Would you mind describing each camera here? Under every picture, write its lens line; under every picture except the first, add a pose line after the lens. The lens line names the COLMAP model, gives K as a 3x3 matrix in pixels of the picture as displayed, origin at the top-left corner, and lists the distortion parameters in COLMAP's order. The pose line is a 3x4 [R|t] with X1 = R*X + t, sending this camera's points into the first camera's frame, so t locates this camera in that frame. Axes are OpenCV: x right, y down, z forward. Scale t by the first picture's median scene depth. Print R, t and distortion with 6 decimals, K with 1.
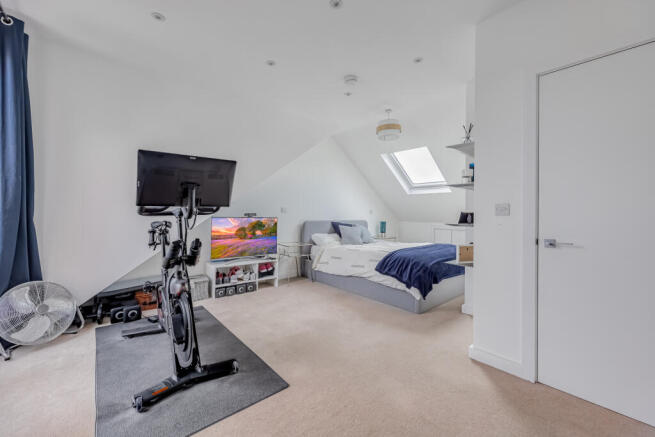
lens RADIAL K [[268.4, 0, 328.7], [0, 268.4, 218.4], [0, 0, 1]] dist [0.000411, 0.000287]
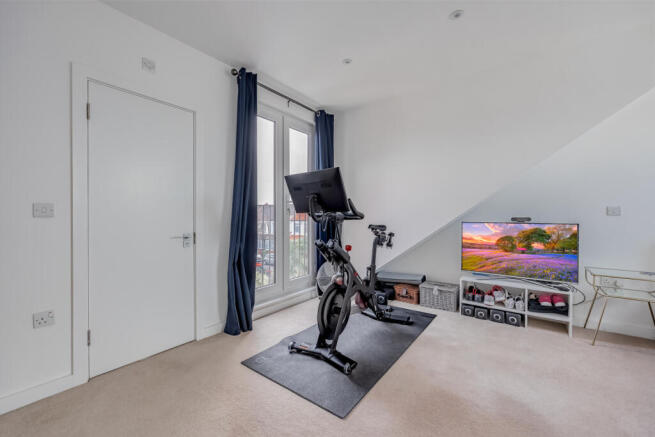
lens RADIAL K [[269.5, 0, 331.1], [0, 269.5, 223.1], [0, 0, 1]] dist [-0.000875, -0.000372]
pose [[0.215291, 0.015965, -0.976419, 0.292614], [-0.014316, 0.999811, 0.013191, -0.005716], [0.976445, 0.011138, 0.215479, 0.334098]]
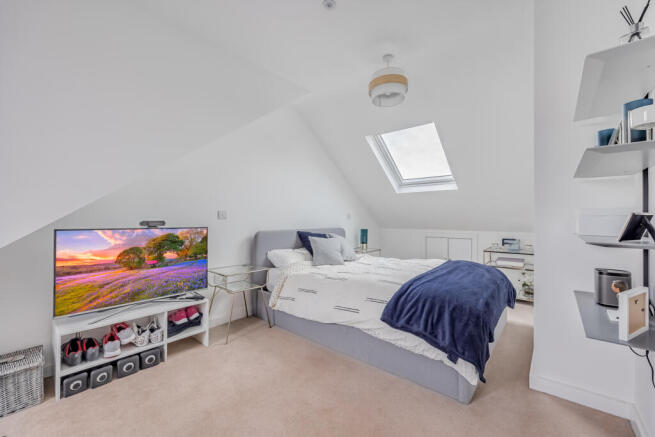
lens RADIAL K [[269.5, 0, 331.1], [0, 269.5, 223.1], [0, 0, 1]] dist [-0.000875, -0.000372]
pose [[0.988517, -0.012962, 0.150551, -0.010429], [0.013086, 0.999914, 0.000166, -0.009677], [-0.150540, 0.001806, 0.988602, 0.384280]]
